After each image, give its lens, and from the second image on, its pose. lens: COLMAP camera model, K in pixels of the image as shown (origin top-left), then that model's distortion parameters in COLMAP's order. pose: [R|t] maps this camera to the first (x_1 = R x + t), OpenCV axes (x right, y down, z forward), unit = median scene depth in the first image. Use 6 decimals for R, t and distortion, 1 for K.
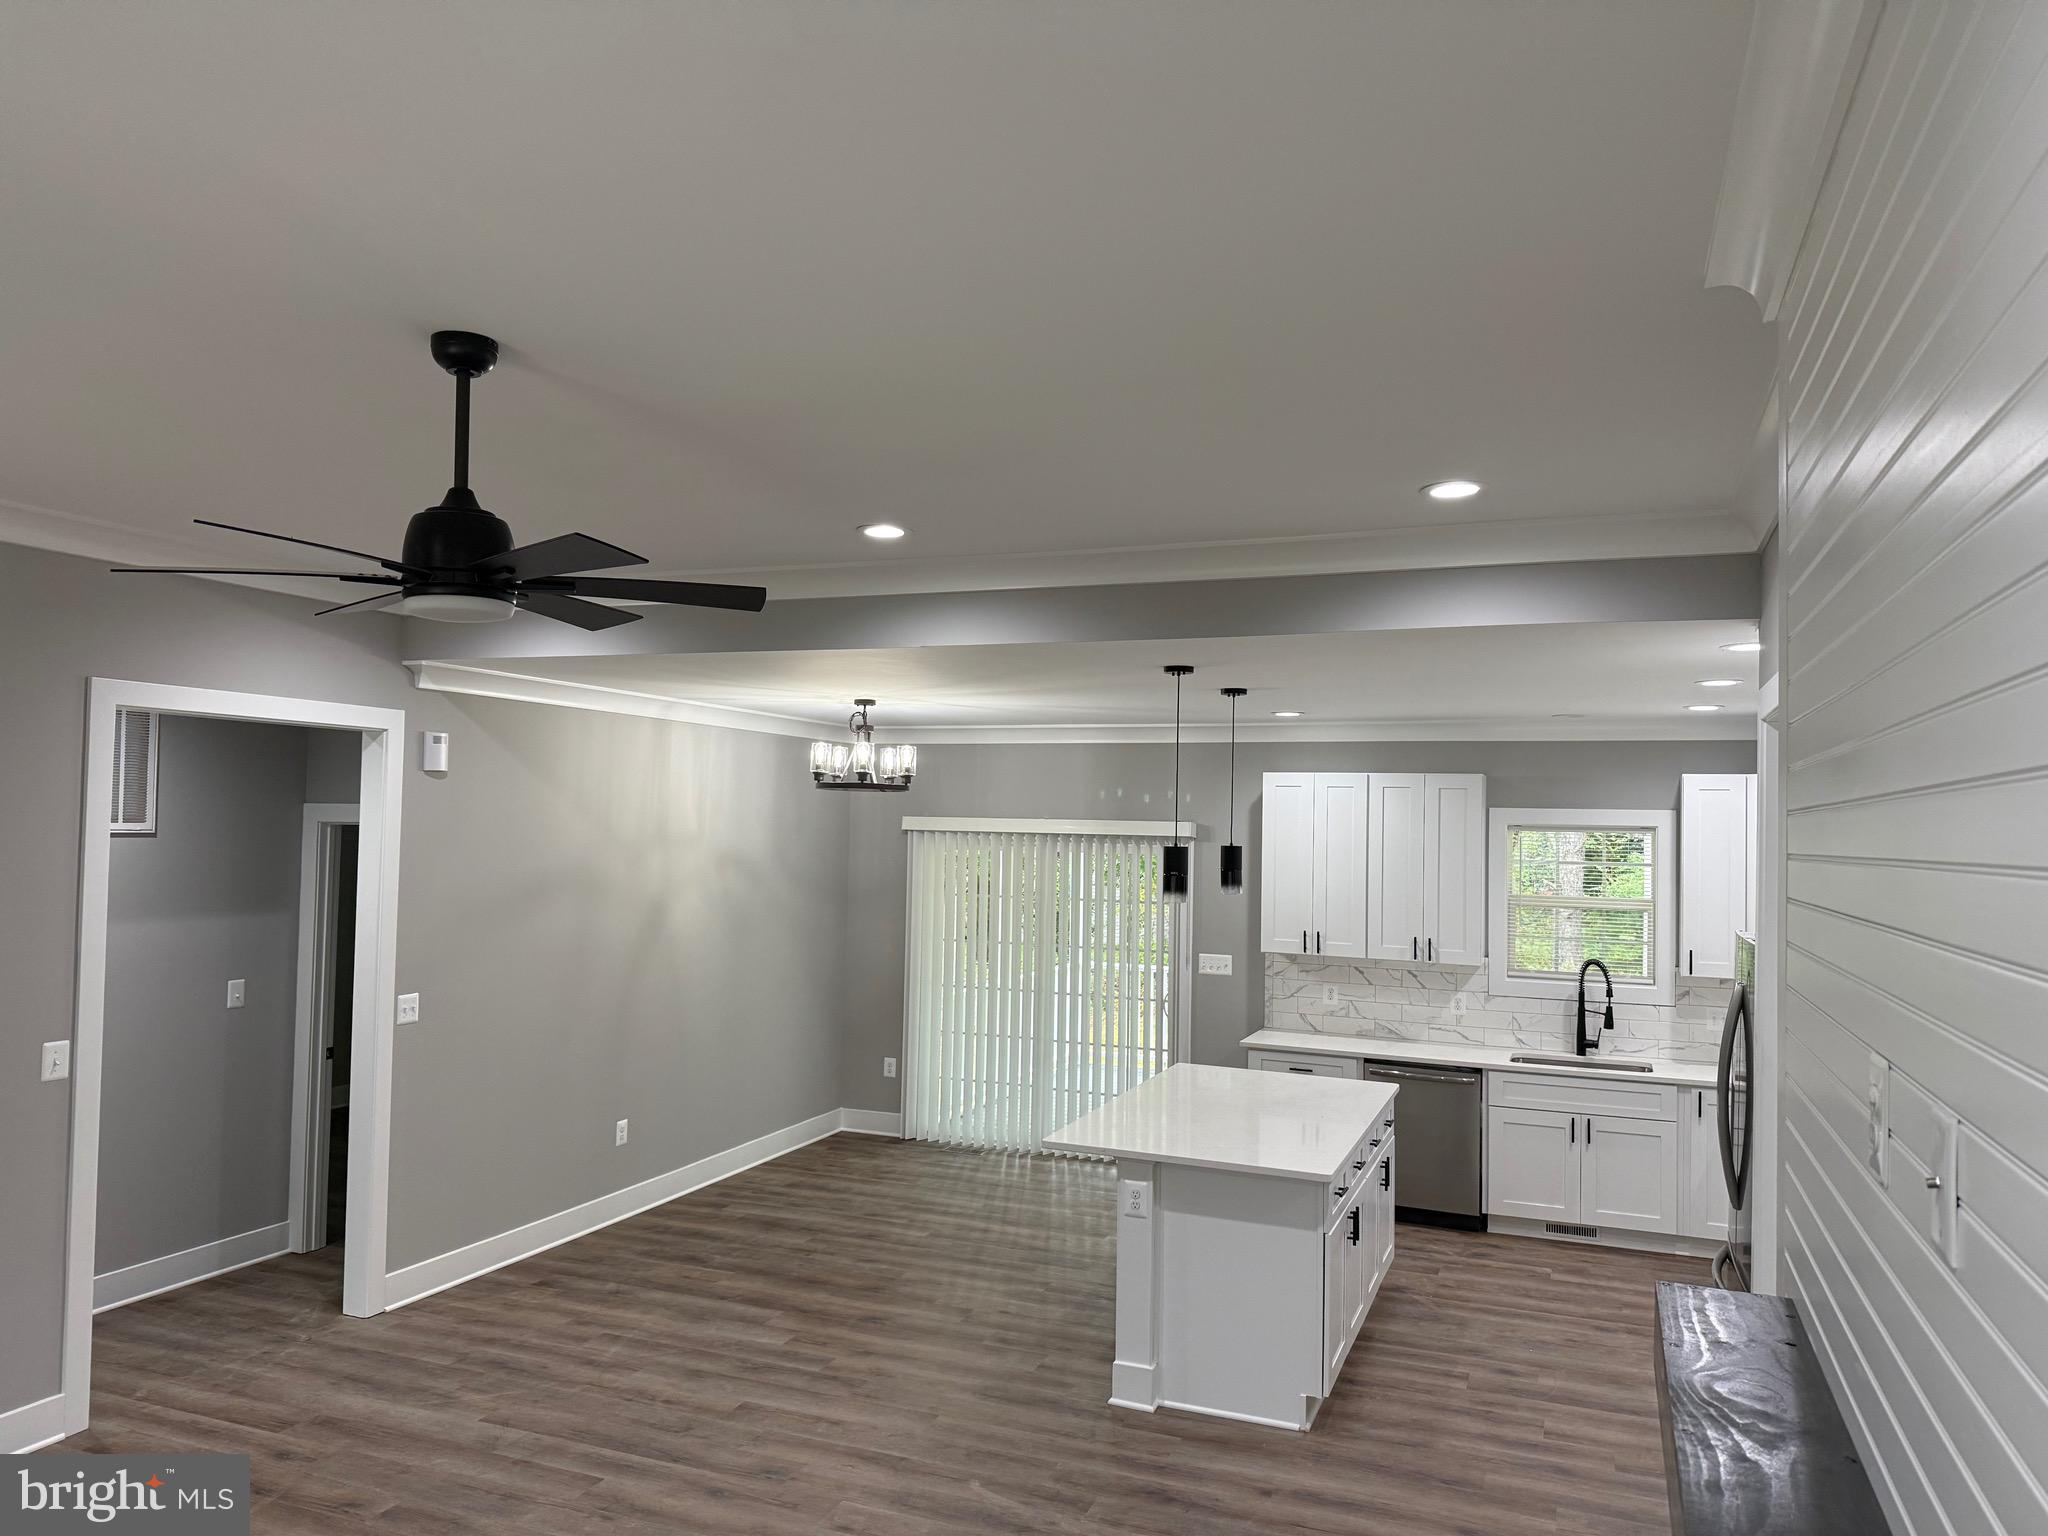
lens RADIAL K [[1433.9, 0, 994.7], [0, 1433.9, 774.3], [0, 0, 1]] dist [0.205247, -0.353338]
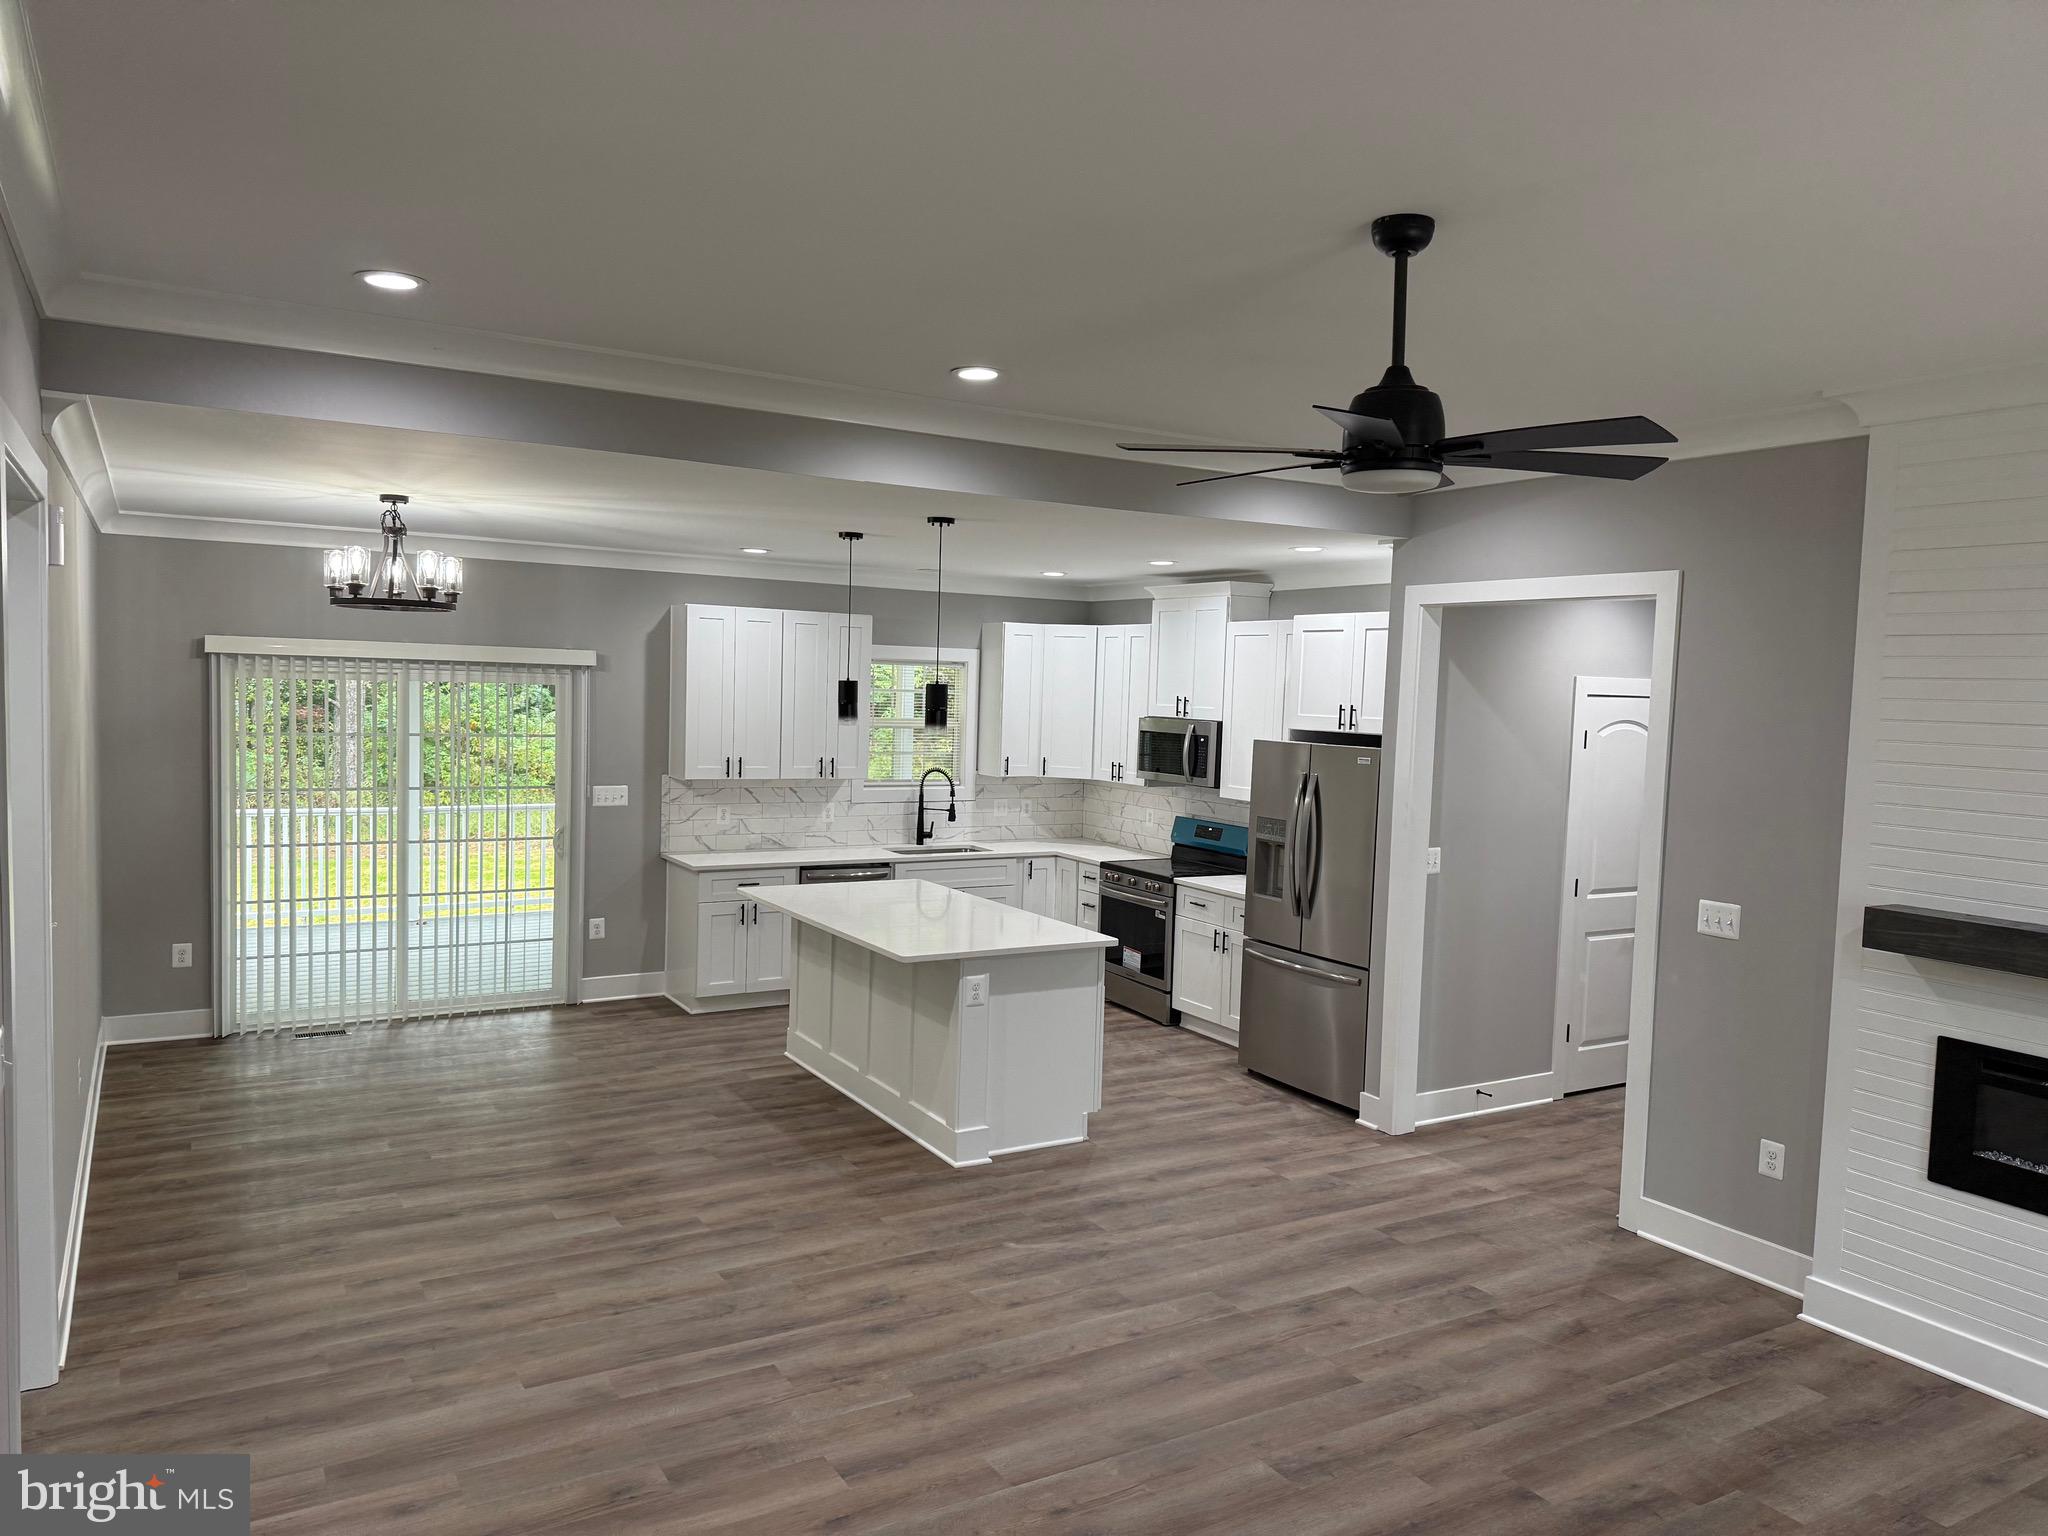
lens RADIAL K [[1438.3, 0, 1026.8], [0, 1438.3, 779.6], [0, 0, 1]] dist [0.068469, -0.066840]
pose [[0.593367, -0.056317, 0.802960, -0.644535], [-0.051462, 0.992854, 0.107665, -0.000057], [-0.803285, -0.105207, 0.586229, 0.266437]]
